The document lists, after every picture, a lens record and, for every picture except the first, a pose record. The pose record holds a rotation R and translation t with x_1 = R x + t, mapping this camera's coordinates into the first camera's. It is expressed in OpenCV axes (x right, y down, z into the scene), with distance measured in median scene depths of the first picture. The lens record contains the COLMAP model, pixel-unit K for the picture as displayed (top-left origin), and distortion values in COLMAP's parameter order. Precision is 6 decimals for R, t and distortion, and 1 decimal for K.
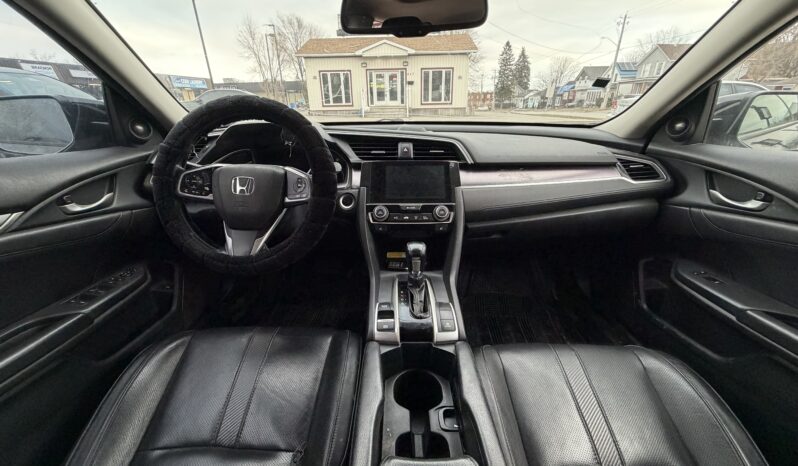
lens RADIAL K [[318.4, 0, 394.4], [0, 318.4, 234.4], [0, 0, 1]] dist [-0.000161, 0.000013]
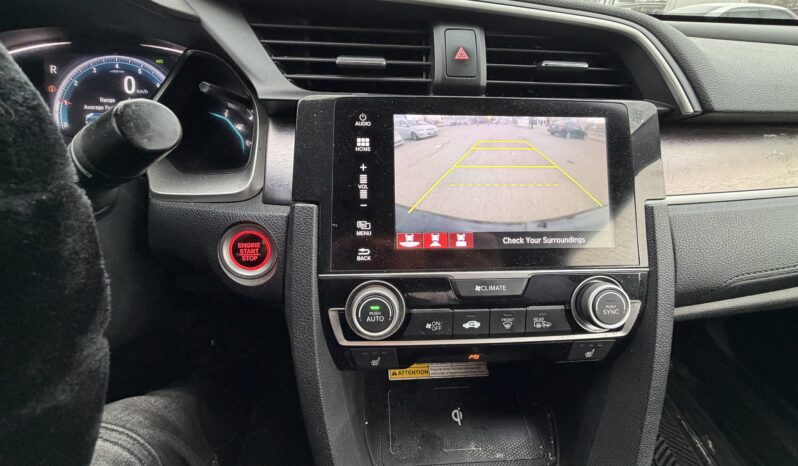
lens RADIAL K [[318.4, 0, 394.5], [0, 318.4, 231.1], [0, 0, 1]] dist [-0.000161, 0.000013]
pose [[0.997235, -0.006685, 0.074016, -0.045348], [-0.006897, 0.983323, 0.181739, -0.171674], [-0.073997, -0.181747, 0.980557, 0.733377]]
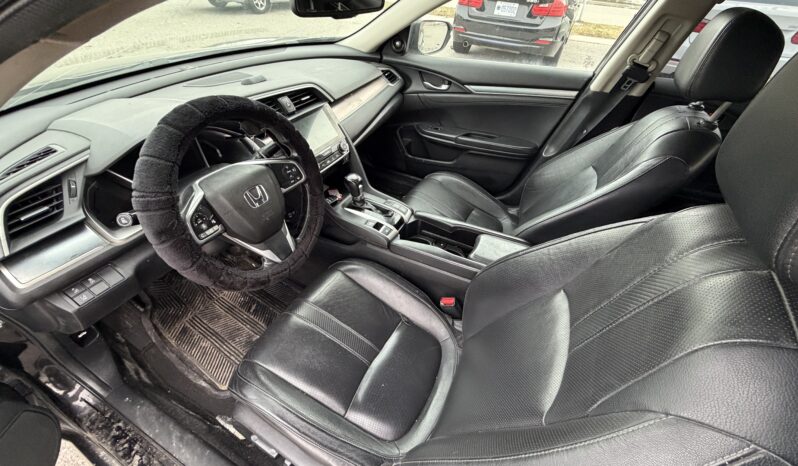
lens RADIAL K [[318.4, 0, 396.4], [0, 318.4, 234.8], [0, 0, 1]] dist [-0.000161, 0.000013]
pose [[0.447240, -0.565278, 0.693136, -0.835170], [0.300371, 0.824879, 0.478907, -0.320728], [-0.842469, -0.005988, 0.538712, 0.106224]]
